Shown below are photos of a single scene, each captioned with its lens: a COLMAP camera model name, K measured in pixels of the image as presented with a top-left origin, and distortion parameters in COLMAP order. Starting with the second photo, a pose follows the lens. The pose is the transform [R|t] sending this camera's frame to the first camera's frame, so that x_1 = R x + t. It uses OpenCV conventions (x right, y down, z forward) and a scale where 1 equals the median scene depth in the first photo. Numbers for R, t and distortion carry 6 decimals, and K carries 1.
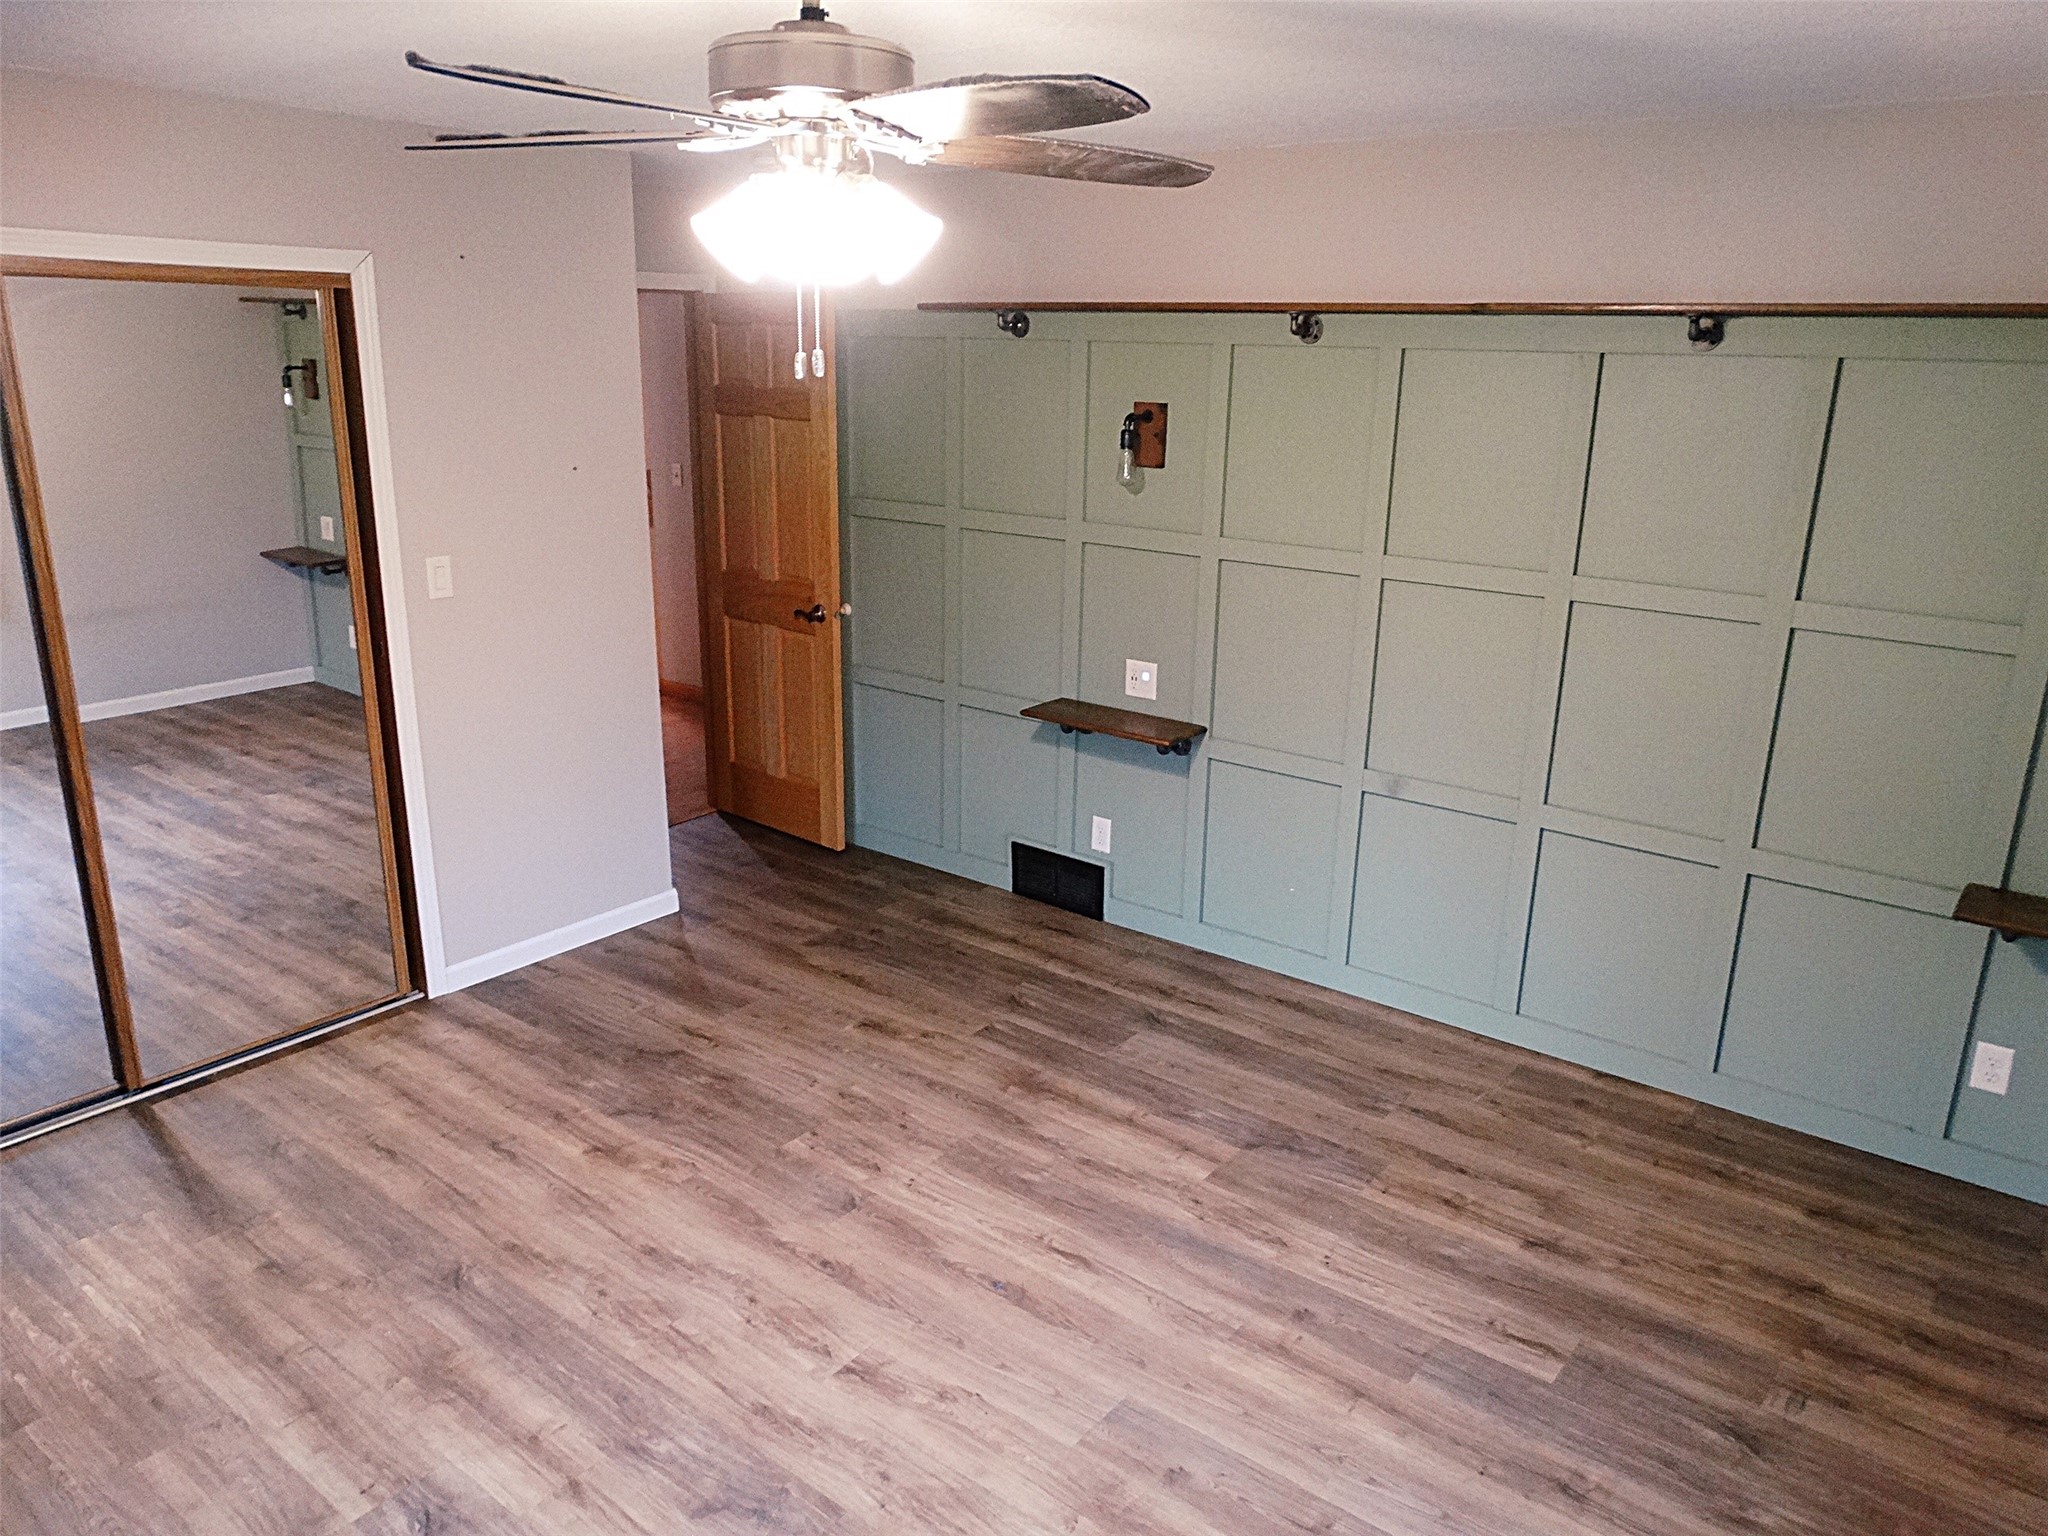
lens RADIAL K [[1452.2, 0, 1026.4], [0, 1452.2, 771.1], [0, 0, 1]] dist [-0.016520, 0.020085]
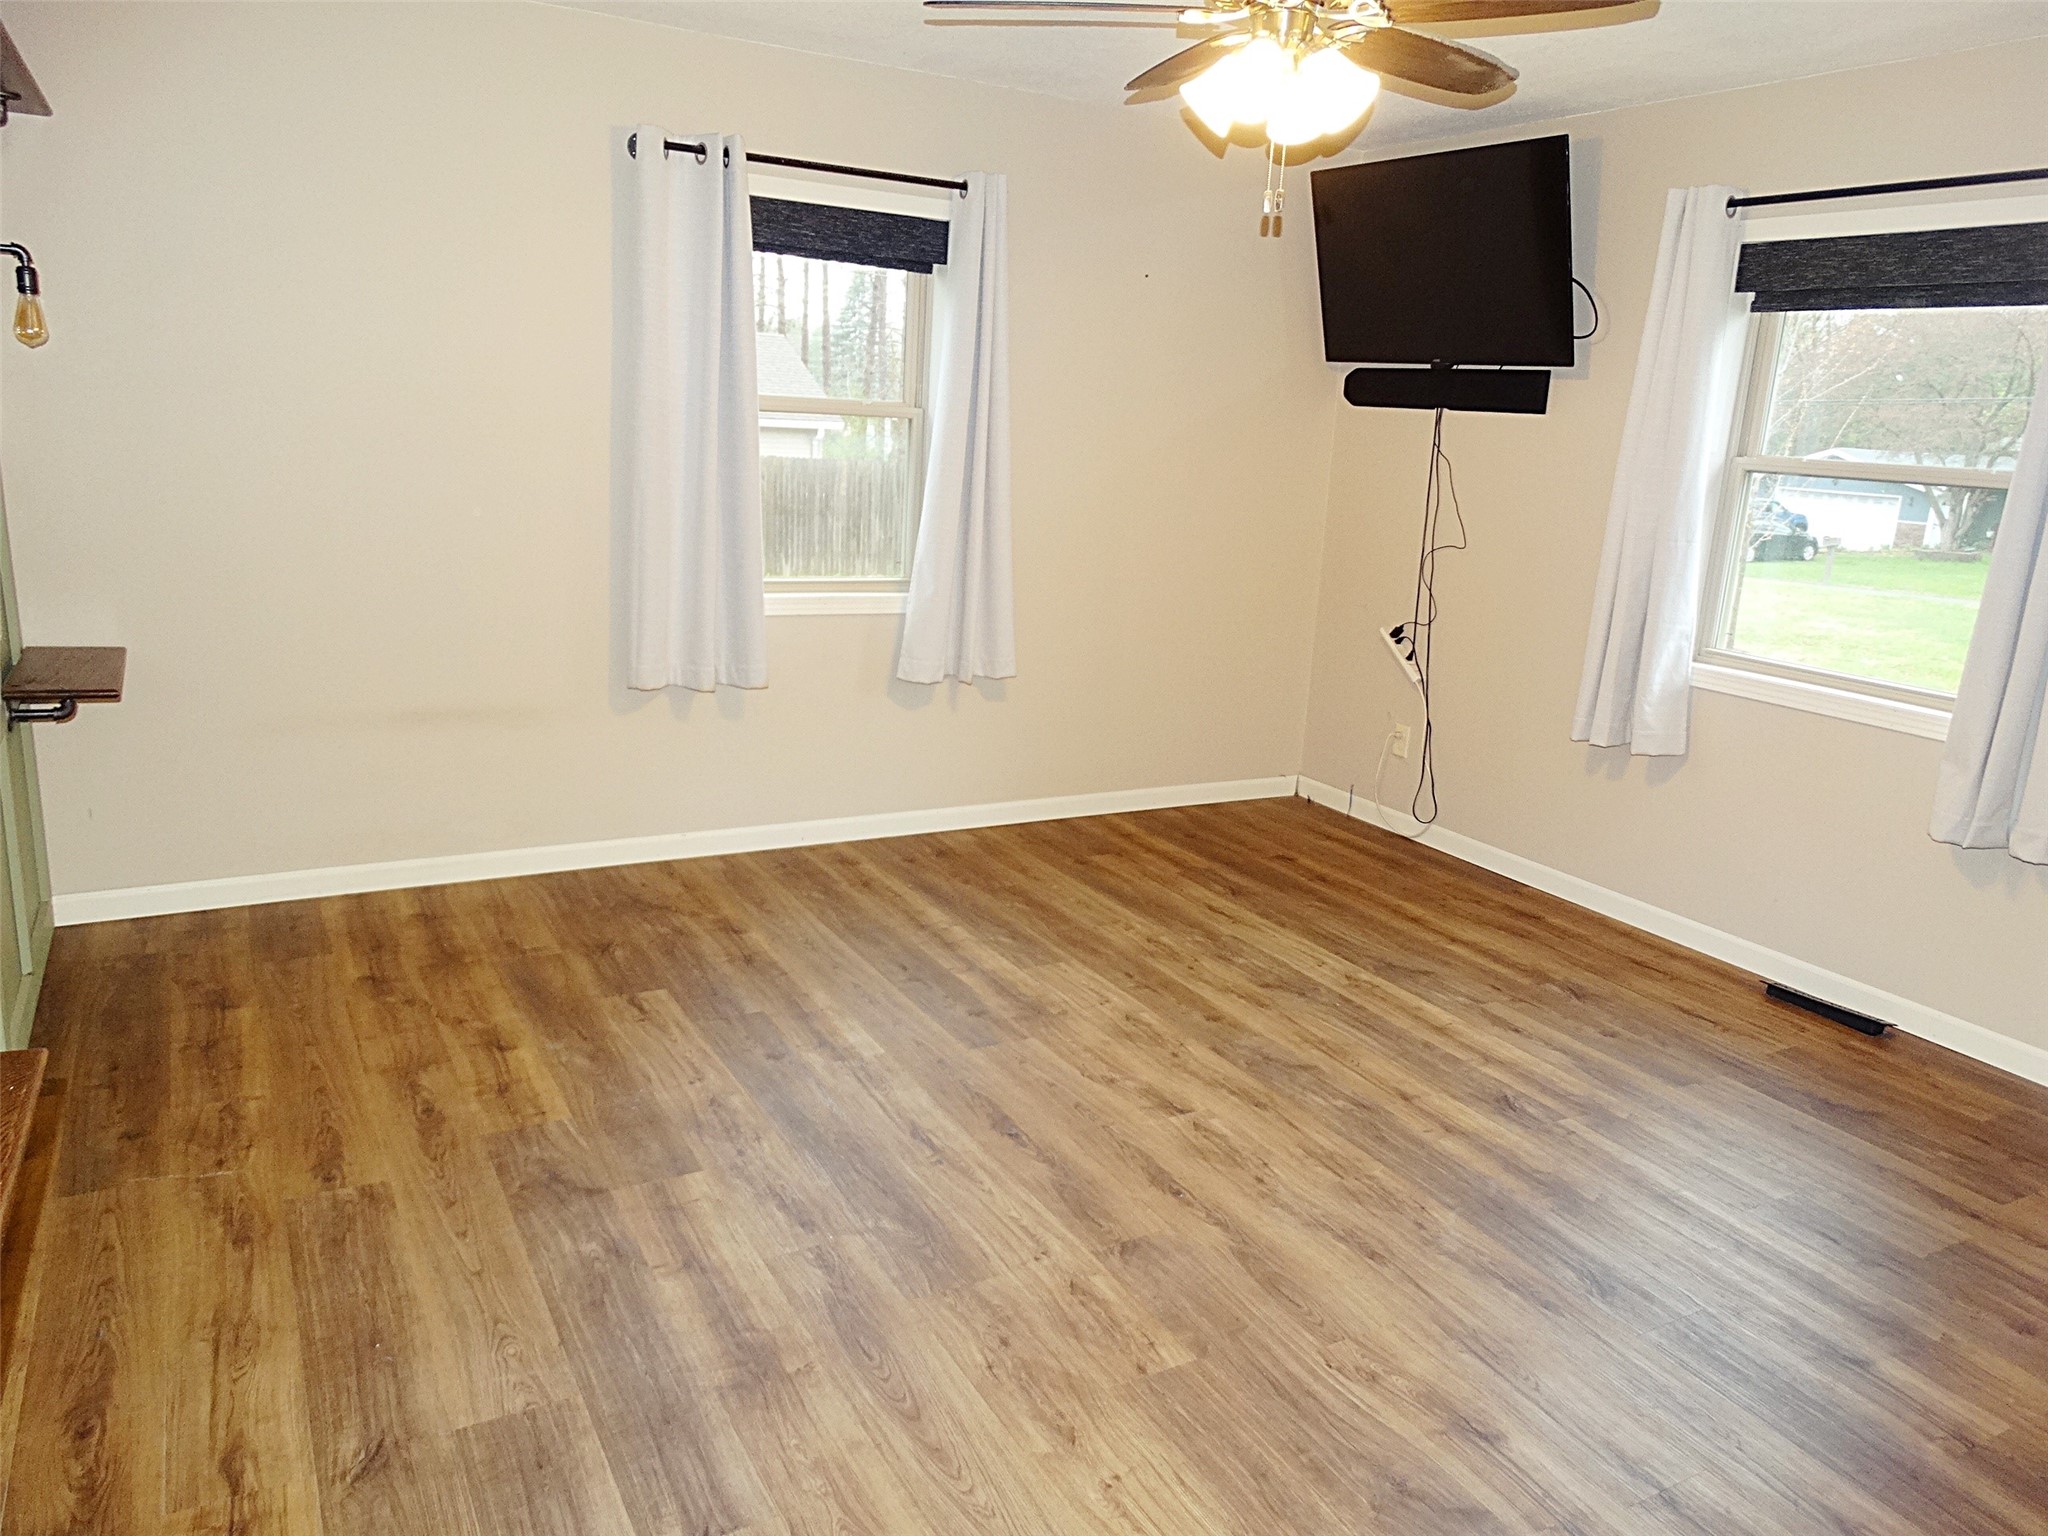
lens RADIAL K [[1452.2, 0, 1025.1], [0, 1452.2, 768.9], [0, 0, 1]] dist [-0.016520, 0.020085]
pose [[-0.923722, -0.153132, 0.351124, -0.321181], [0.041479, 0.871247, 0.489089, -0.331005], [-0.380811, 0.466346, -0.798439, 1.600110]]
